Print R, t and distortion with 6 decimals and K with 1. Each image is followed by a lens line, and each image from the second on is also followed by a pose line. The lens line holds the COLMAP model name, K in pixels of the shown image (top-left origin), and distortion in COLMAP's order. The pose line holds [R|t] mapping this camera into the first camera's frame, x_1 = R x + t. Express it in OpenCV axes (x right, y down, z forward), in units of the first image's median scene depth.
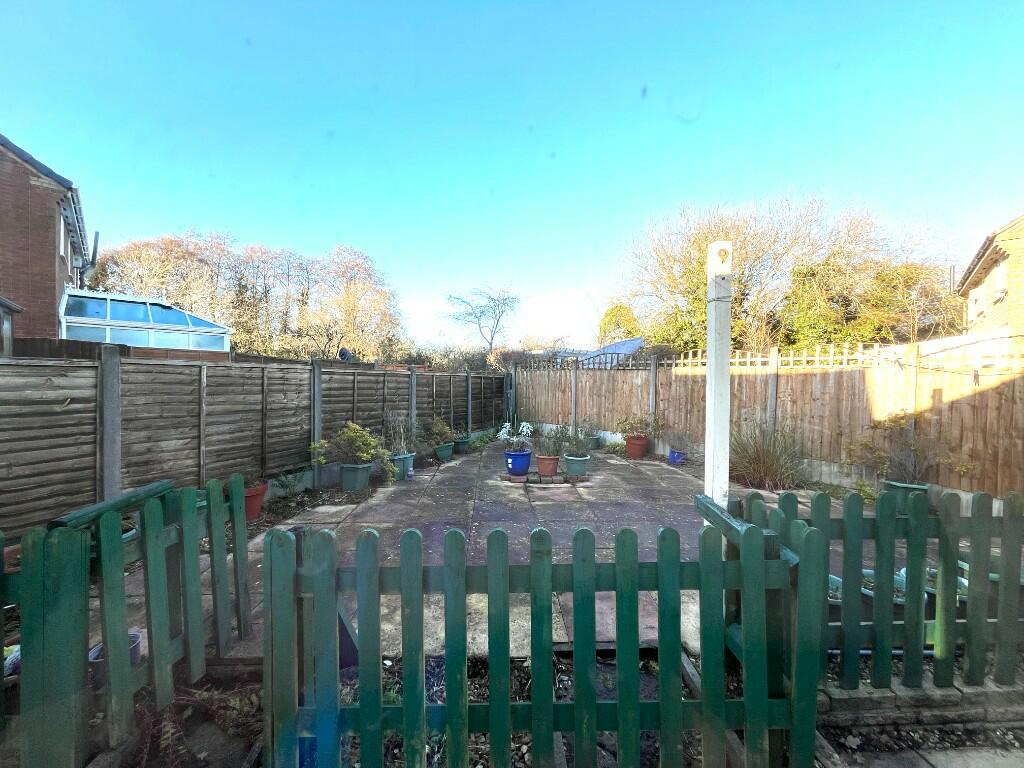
lens RADIAL K [[417.8, 0, 512.0], [0, 417.8, 384.0], [0, 0, 1]] dist [-0.000883, -0.000353]
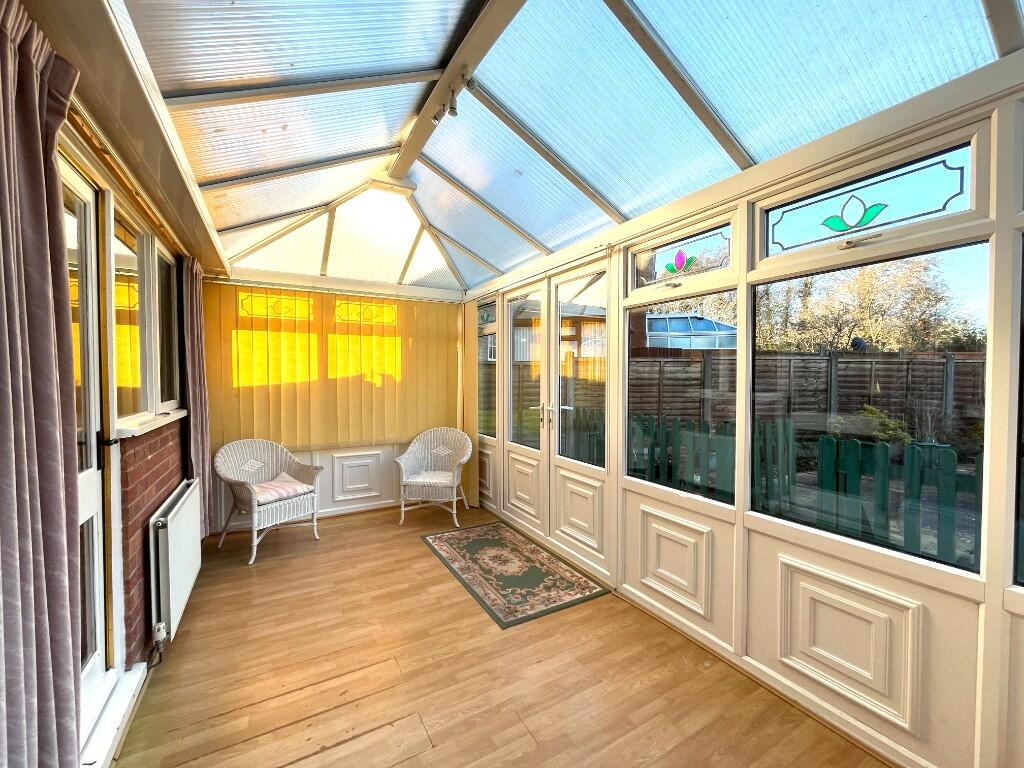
lens RADIAL K [[417.8, 0, 512.0], [0, 417.8, 384.0], [0, 0, 1]] dist [-0.000883, -0.000353]
pose [[0.481174, 0.015560, -0.876487, 0.118803], [-0.004403, 0.999873, 0.015333, 0.017569], [0.876614, -0.003519, 0.481182, -0.325239]]
